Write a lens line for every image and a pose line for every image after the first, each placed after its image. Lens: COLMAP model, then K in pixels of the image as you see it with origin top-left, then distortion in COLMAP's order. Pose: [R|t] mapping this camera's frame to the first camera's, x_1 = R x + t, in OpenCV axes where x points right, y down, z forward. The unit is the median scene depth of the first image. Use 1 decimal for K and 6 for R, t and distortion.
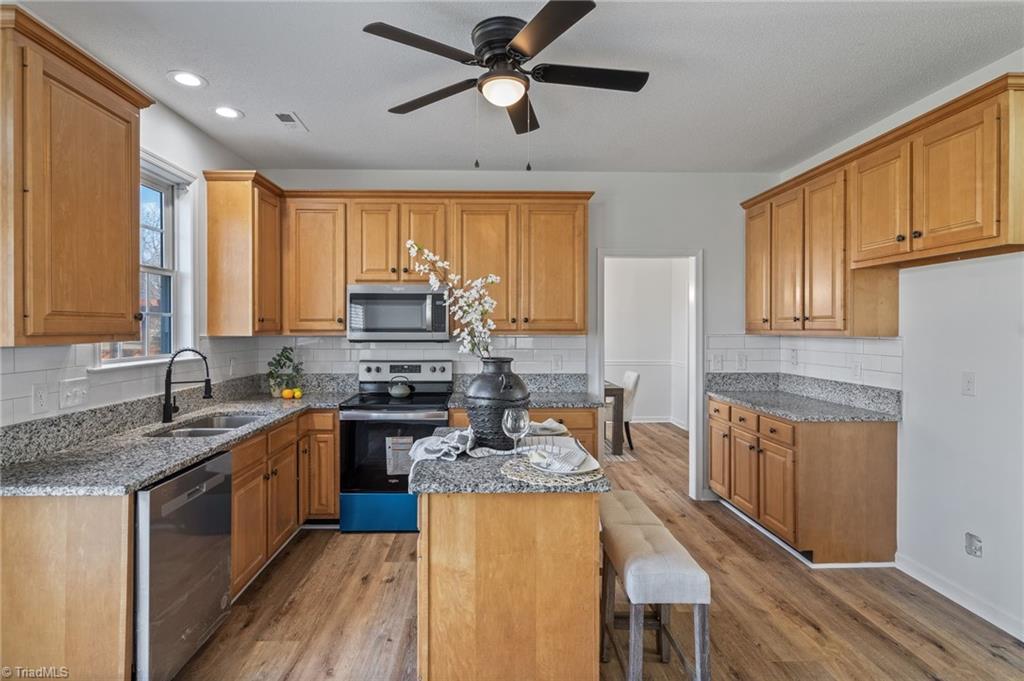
lens RADIAL K [[517.2, 0, 503.0], [0, 517.2, 327.1], [0, 0, 1]] dist [0.021573, 0.000275]
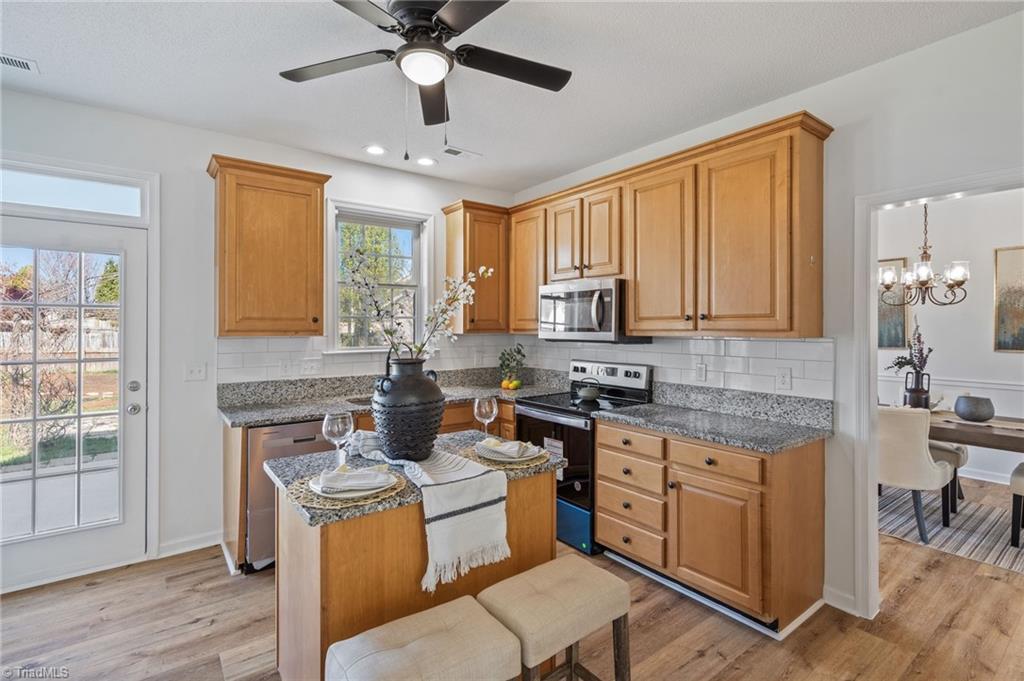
lens RADIAL K [[490.0, 0, 502.7], [0, 490.0, 325.5], [0, 0, 1]] dist [0.002349, 0.000713]
pose [[0.569892, -0.002957, -0.821714, 0.527109], [0.000438, 0.999994, -0.003295, 0.001348], [0.821720, 0.001518, 0.569890, 0.416180]]
